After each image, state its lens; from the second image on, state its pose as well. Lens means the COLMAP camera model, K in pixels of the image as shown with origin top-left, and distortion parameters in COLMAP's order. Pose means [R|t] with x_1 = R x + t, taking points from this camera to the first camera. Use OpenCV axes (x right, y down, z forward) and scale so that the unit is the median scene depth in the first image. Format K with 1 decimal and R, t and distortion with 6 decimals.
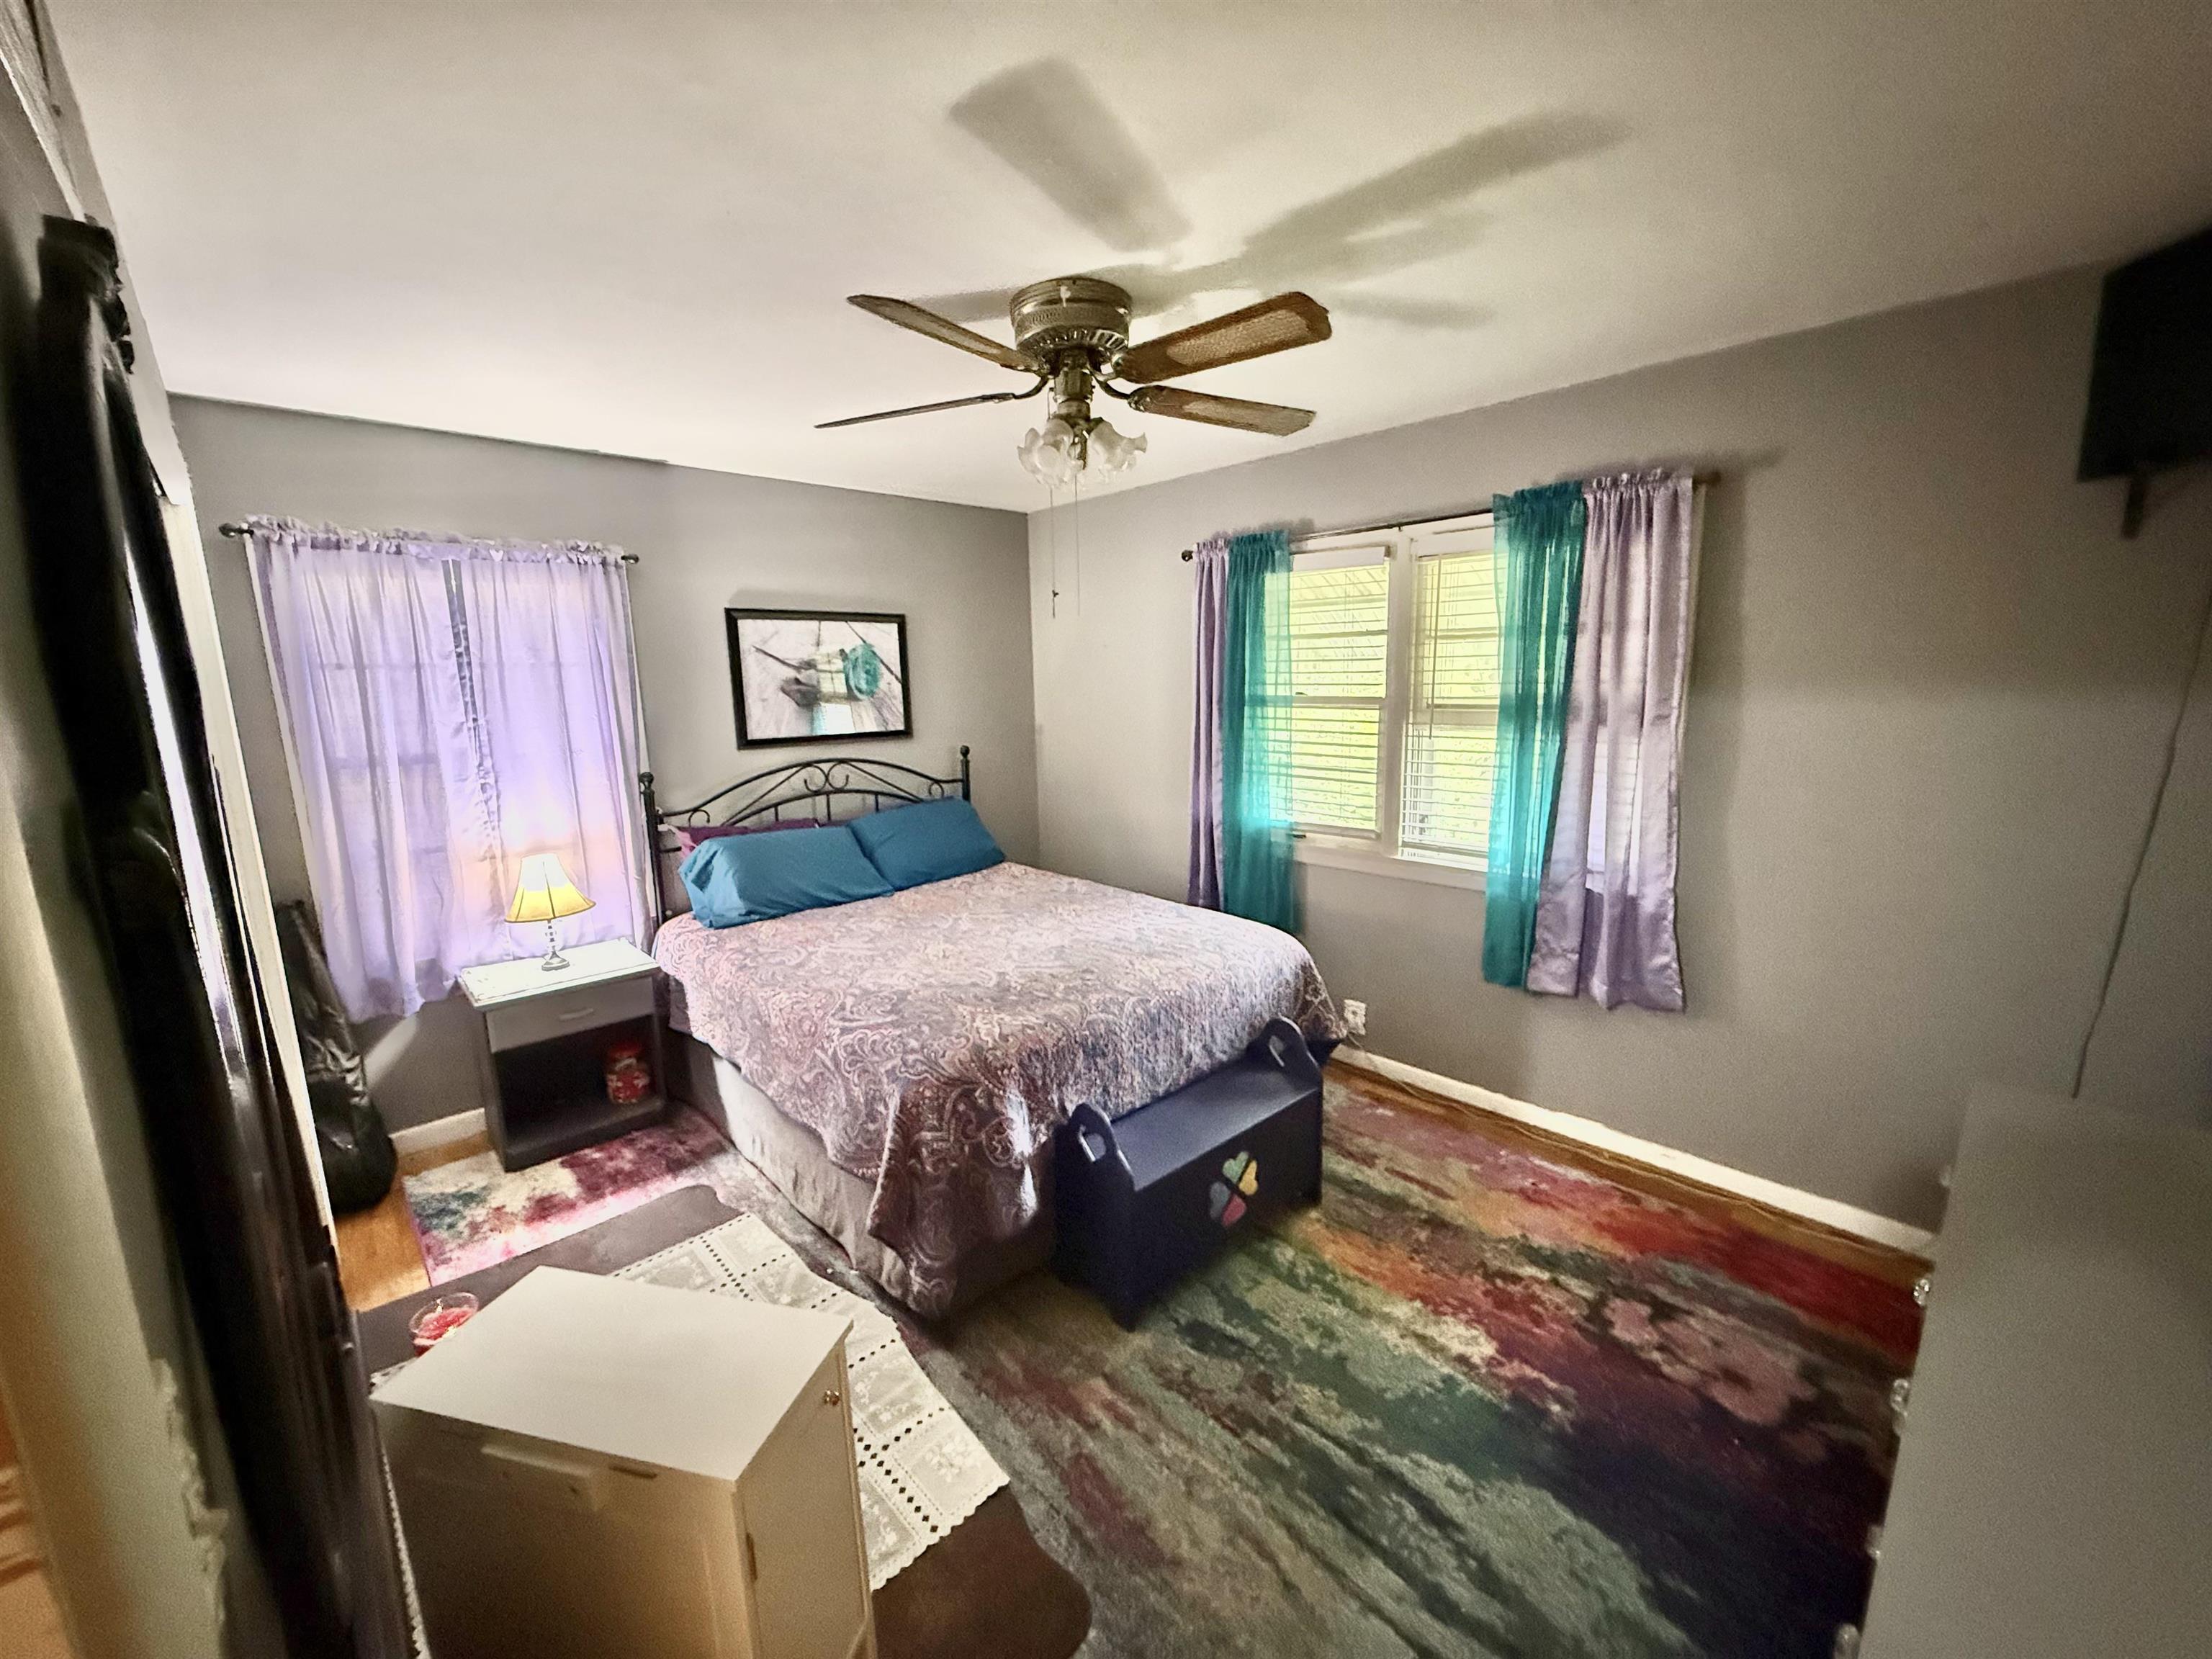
lens RADIAL K [[882.1, 0, 1104.6], [0, 882.1, 826.2], [0, 0, 1]] dist [-0.000746, 0.000361]
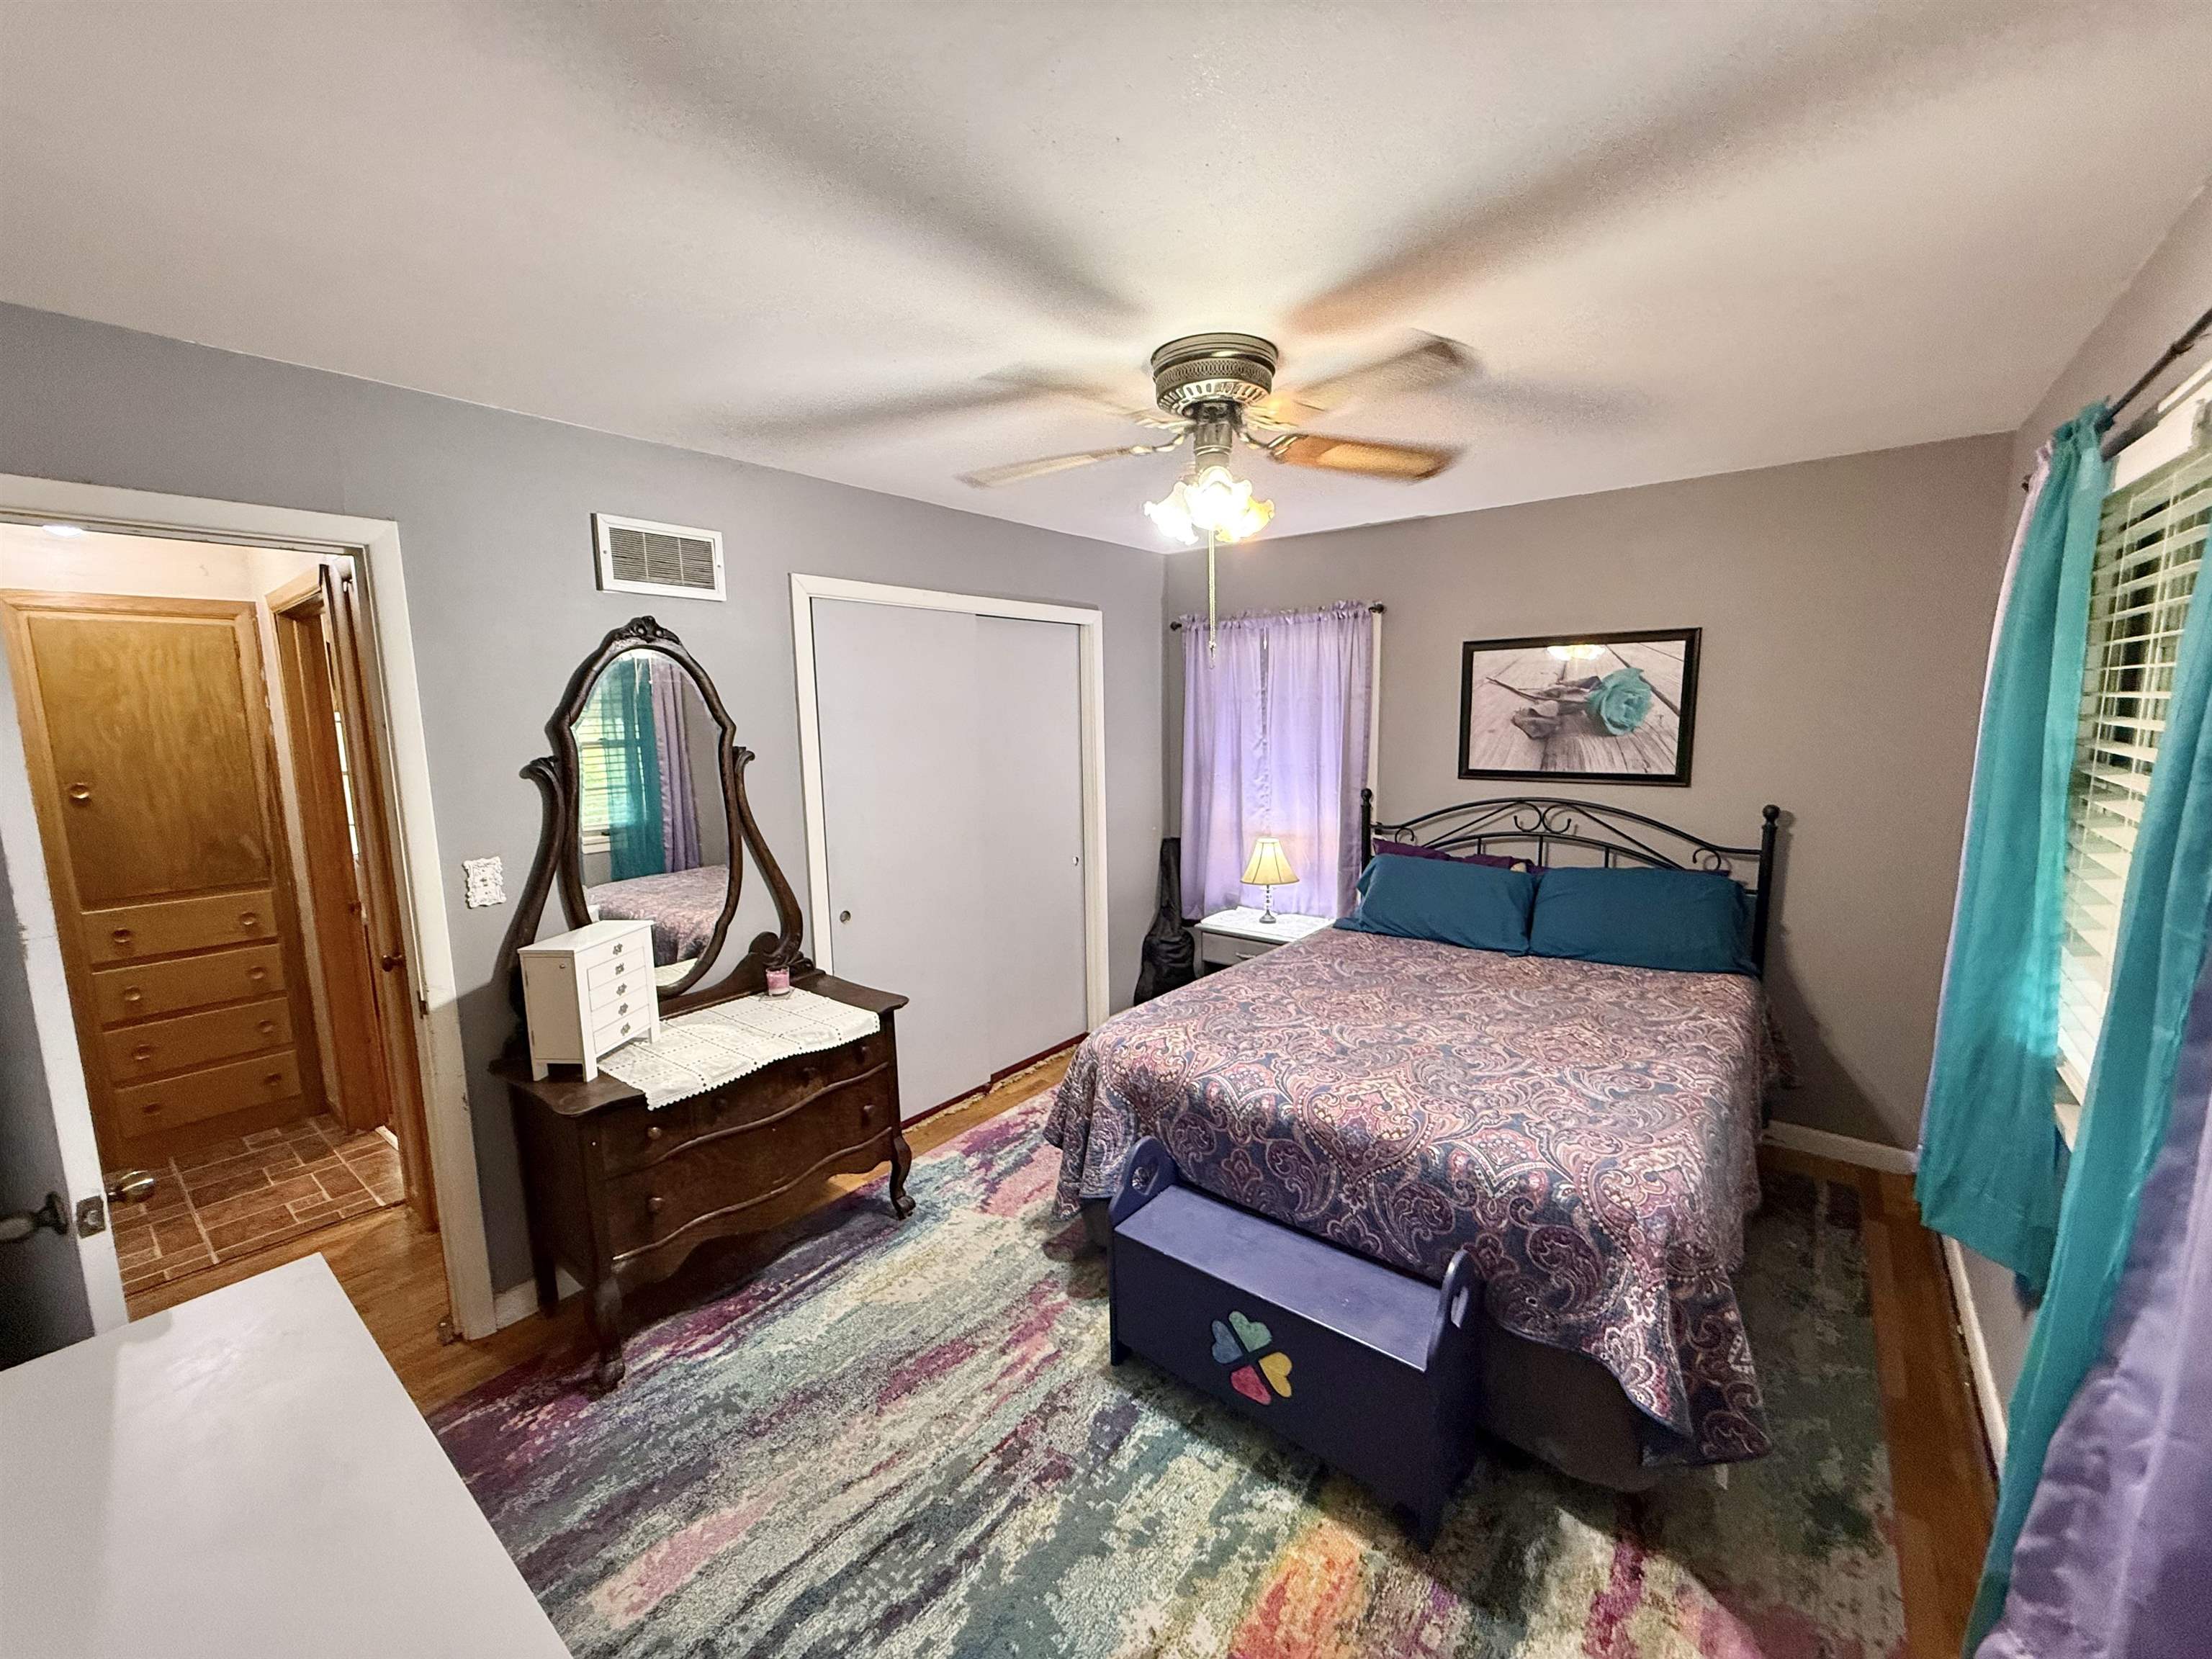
lens RADIAL K [[882.1, 0, 1092.1], [0, 882.1, 833.0], [0, 0, 1]] dist [-0.000746, 0.000361]
pose [[0.132920, 0.153330, -0.979195, 0.848371], [-0.152774, 0.979323, 0.132612, -0.148172], [0.979282, 0.131969, 0.153596, 0.668054]]
